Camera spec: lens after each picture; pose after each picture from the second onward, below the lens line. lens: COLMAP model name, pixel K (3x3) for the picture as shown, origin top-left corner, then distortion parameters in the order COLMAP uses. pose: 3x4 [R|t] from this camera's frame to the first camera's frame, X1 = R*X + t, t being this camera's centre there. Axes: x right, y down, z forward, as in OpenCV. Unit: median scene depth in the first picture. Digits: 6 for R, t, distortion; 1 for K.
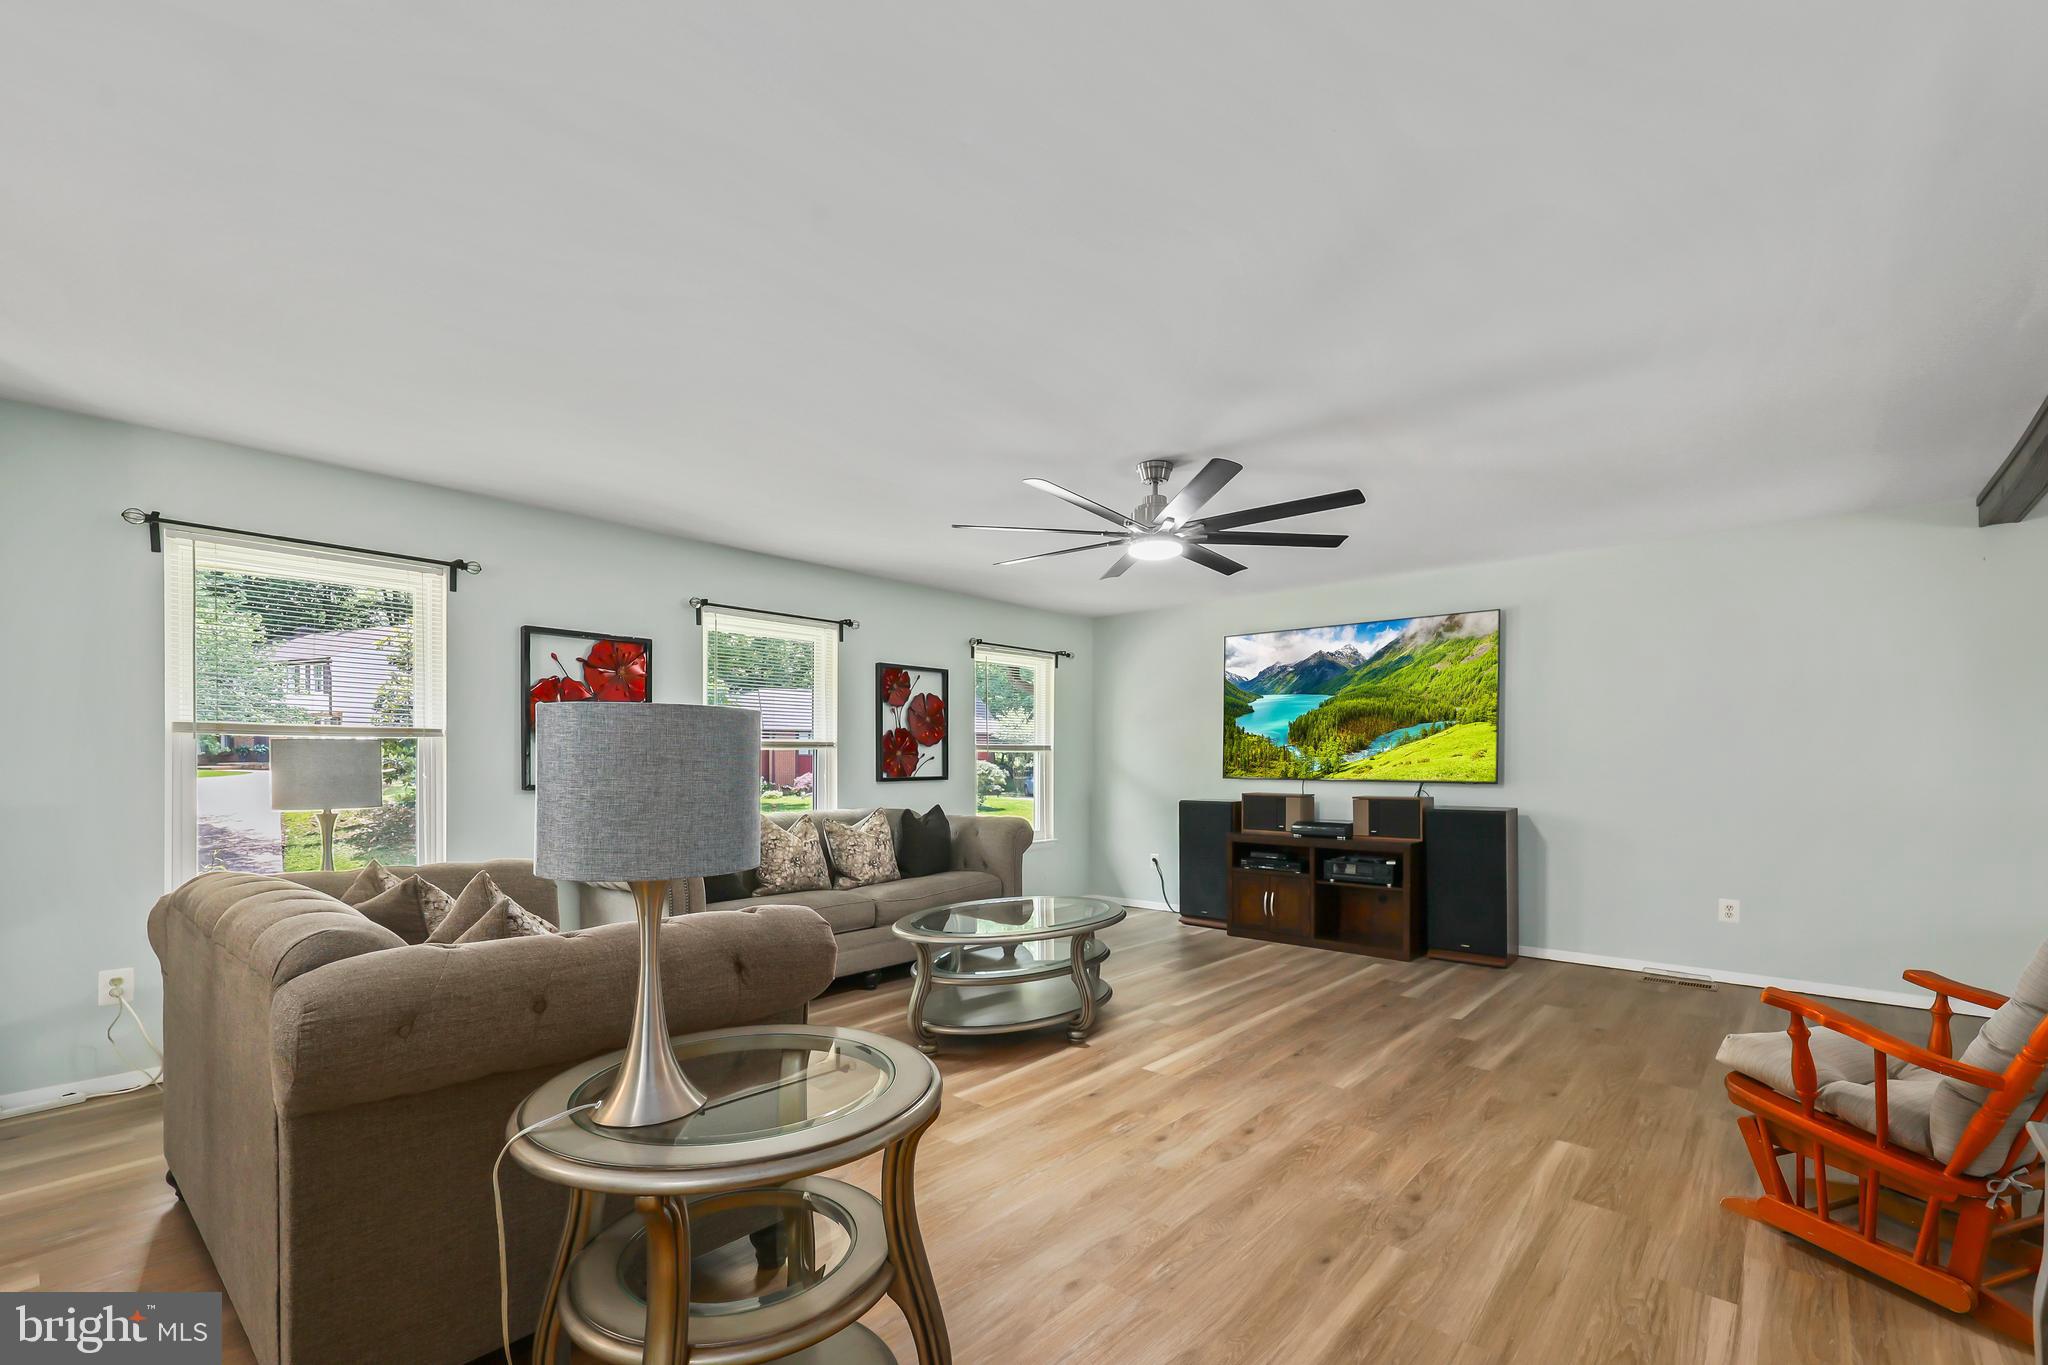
lens RADIAL K [[891.9, 0, 1048.5], [0, 891.9, 757.0], [0, 0, 1]] dist [0.019994, 0.000144]
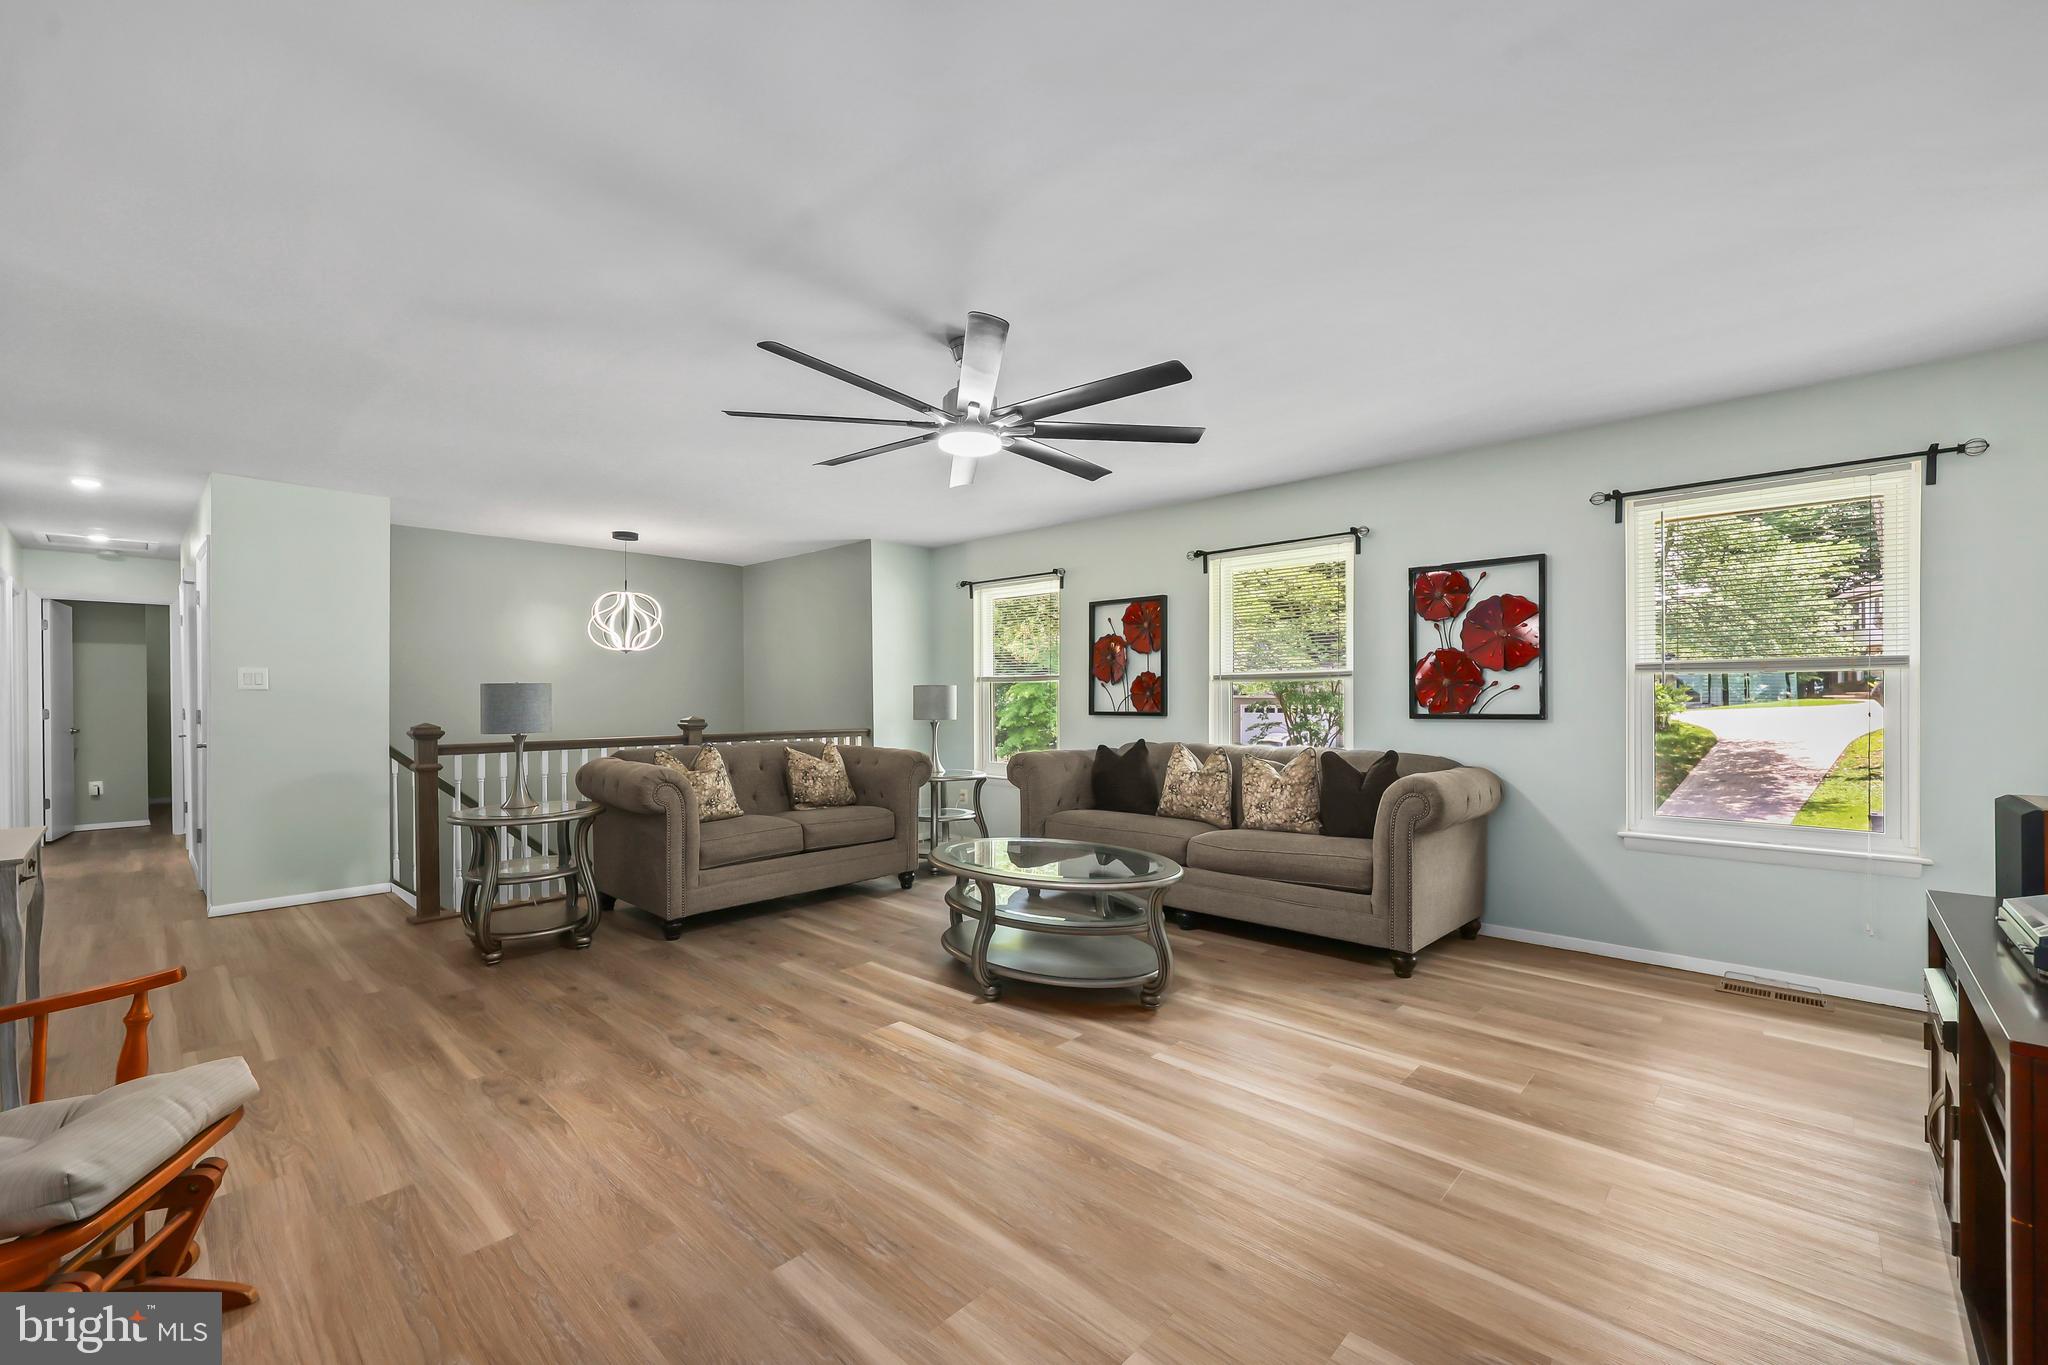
lens RADIAL K [[848.7, 0, 1015.4], [0, 848.7, 697.3], [0, 0, 1]] dist [0.000303, -0.000066]
pose [[-0.059694, 0.001501, -0.998216, 0.790690], [0.011067, 0.999938, 0.000842, 0.005603], [0.998155, -0.010997, -0.059706, 0.941492]]
